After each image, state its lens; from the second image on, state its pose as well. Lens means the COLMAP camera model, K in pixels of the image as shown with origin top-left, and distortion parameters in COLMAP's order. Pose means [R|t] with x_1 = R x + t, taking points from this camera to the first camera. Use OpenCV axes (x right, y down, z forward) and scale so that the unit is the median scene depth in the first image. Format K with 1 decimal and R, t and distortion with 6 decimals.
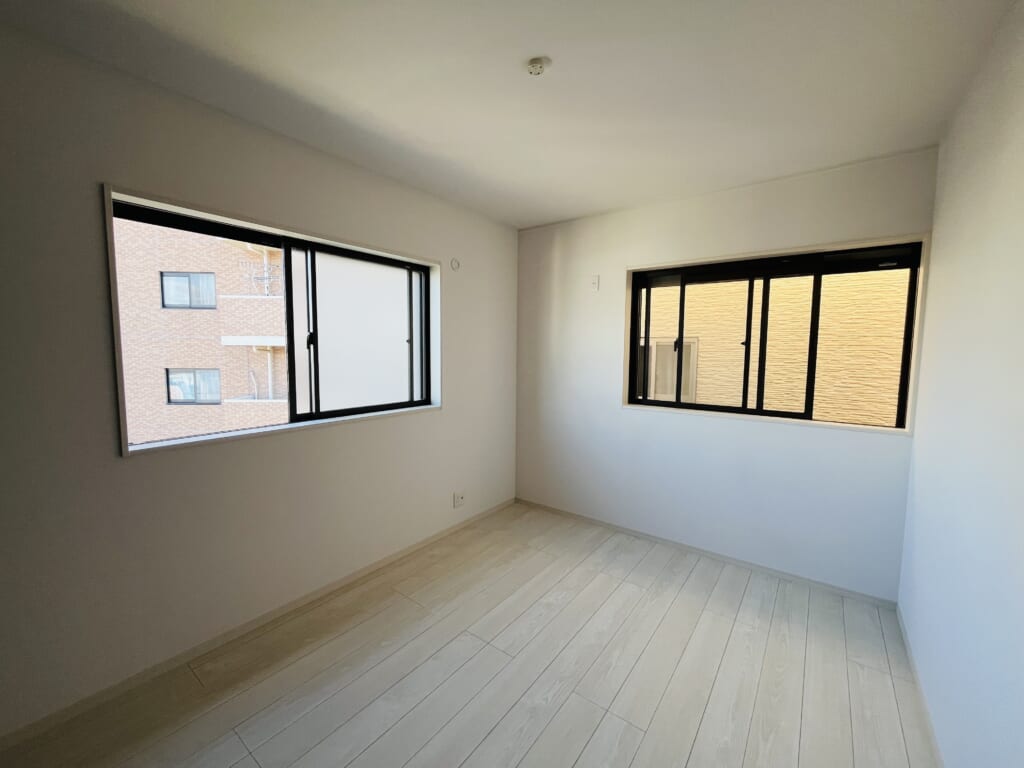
lens RADIAL K [[414.5, 0, 516.6], [0, 414.5, 383.6], [0, 0, 1]] dist [-0.001133, -0.000561]
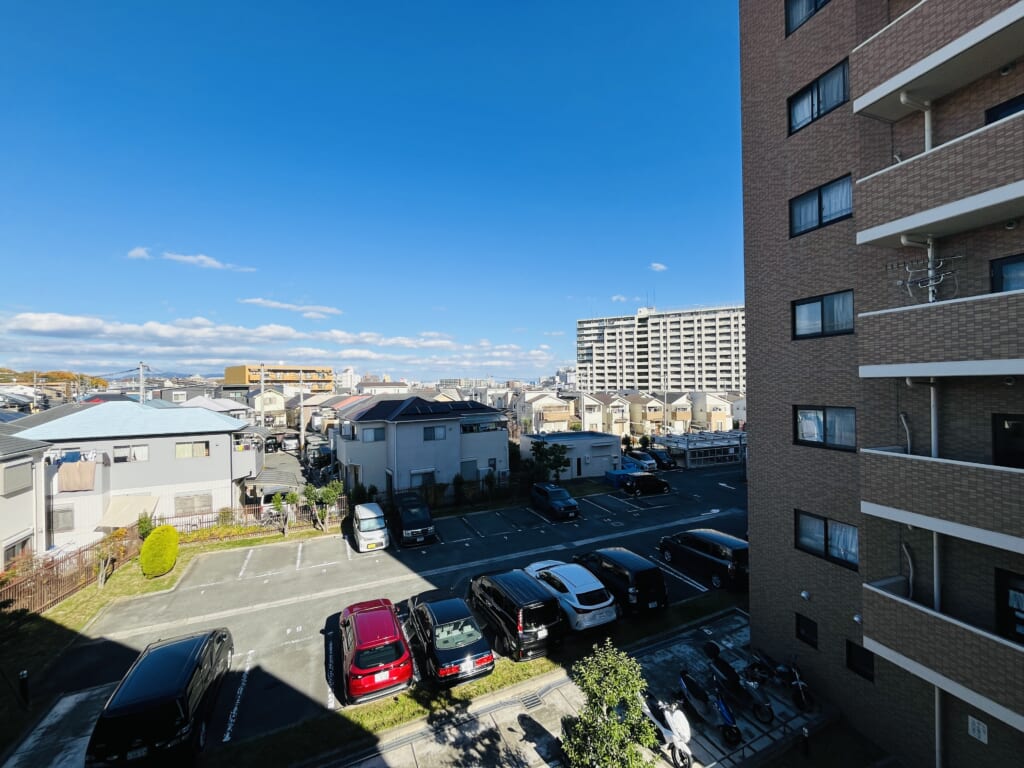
lens RADIAL K [[414.5, 0, 510.2], [0, 414.5, 384.3], [0, 0, 1]] dist [-0.001133, -0.000561]
pose [[0.247310, -0.015280, -0.968816, -0.114106], [-0.060488, 0.997682, -0.031176, -0.015913], [0.967047, 0.066312, 0.245812, 0.165979]]
